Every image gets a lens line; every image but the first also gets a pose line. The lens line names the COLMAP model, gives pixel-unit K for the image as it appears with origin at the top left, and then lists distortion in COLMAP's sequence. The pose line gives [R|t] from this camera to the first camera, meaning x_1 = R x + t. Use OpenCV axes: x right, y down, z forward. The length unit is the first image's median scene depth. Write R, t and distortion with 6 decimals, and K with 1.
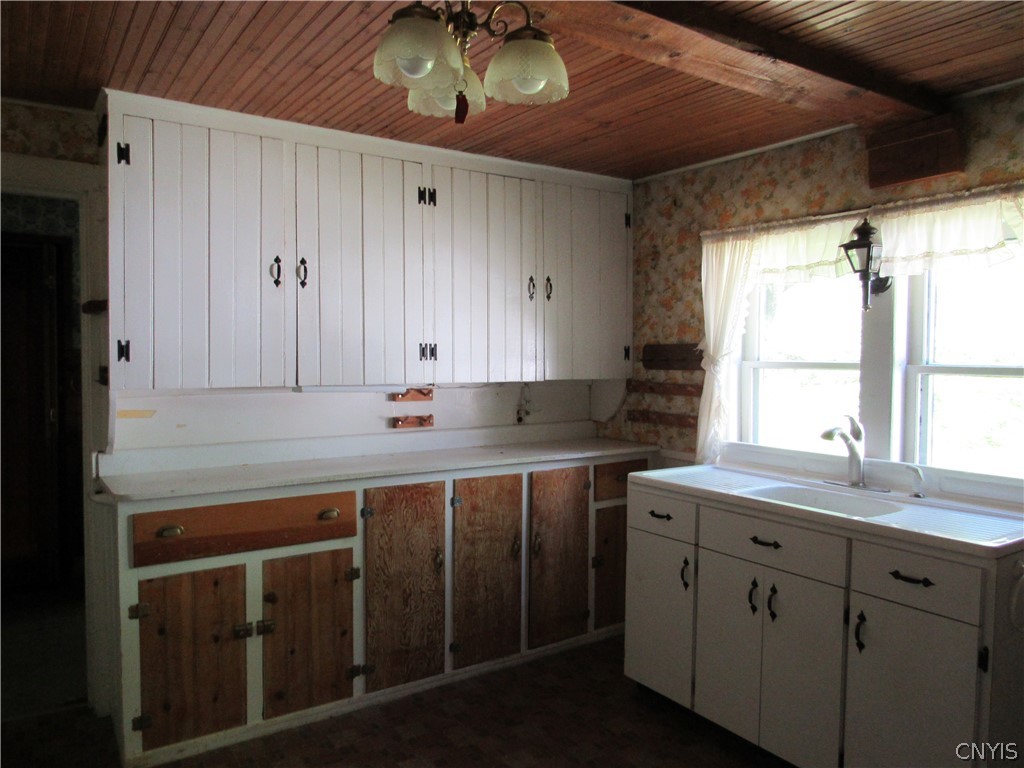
lens RADIAL K [[735.2, 0, 507.5], [0, 735.2, 386.0], [0, 0, 1]] dist [0.005270, 0.005375]
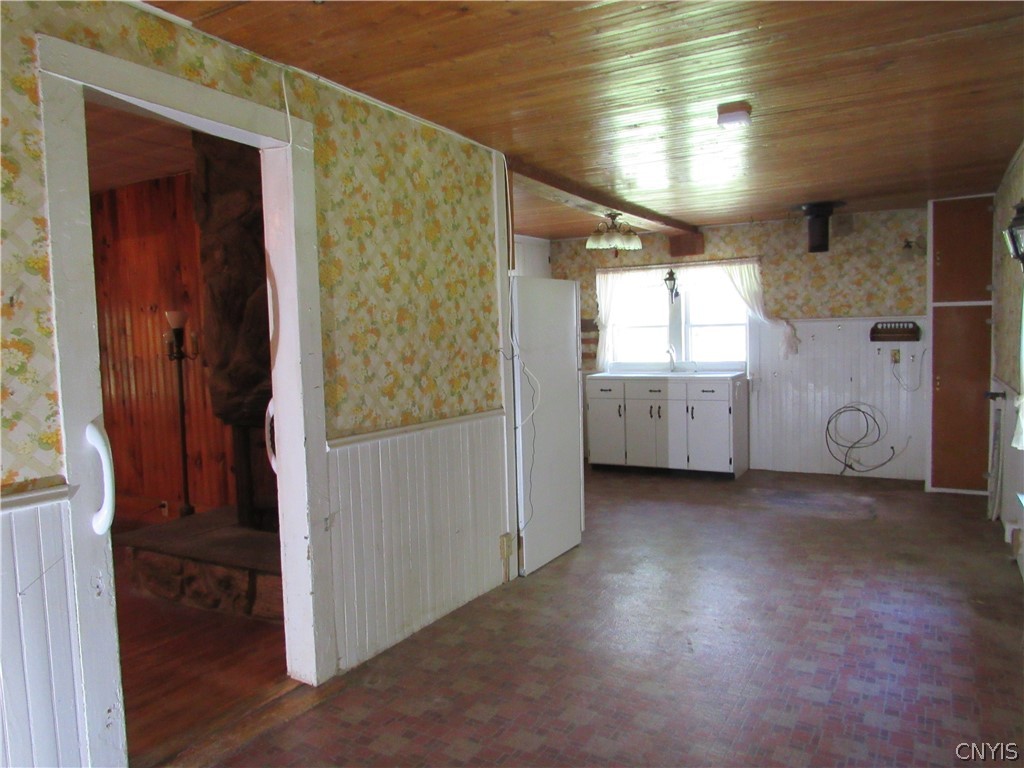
lens RADIAL K [[735.2, 0, 515.2], [0, 735.2, 384.2], [0, 0, 1]] dist [0.005270, 0.005375]
pose [[0.893879, -0.068194, 0.443091, -1.158446], [0.059604, 0.997666, 0.033302, 0.059020], [-0.444328, -0.003358, 0.895858, -1.061030]]
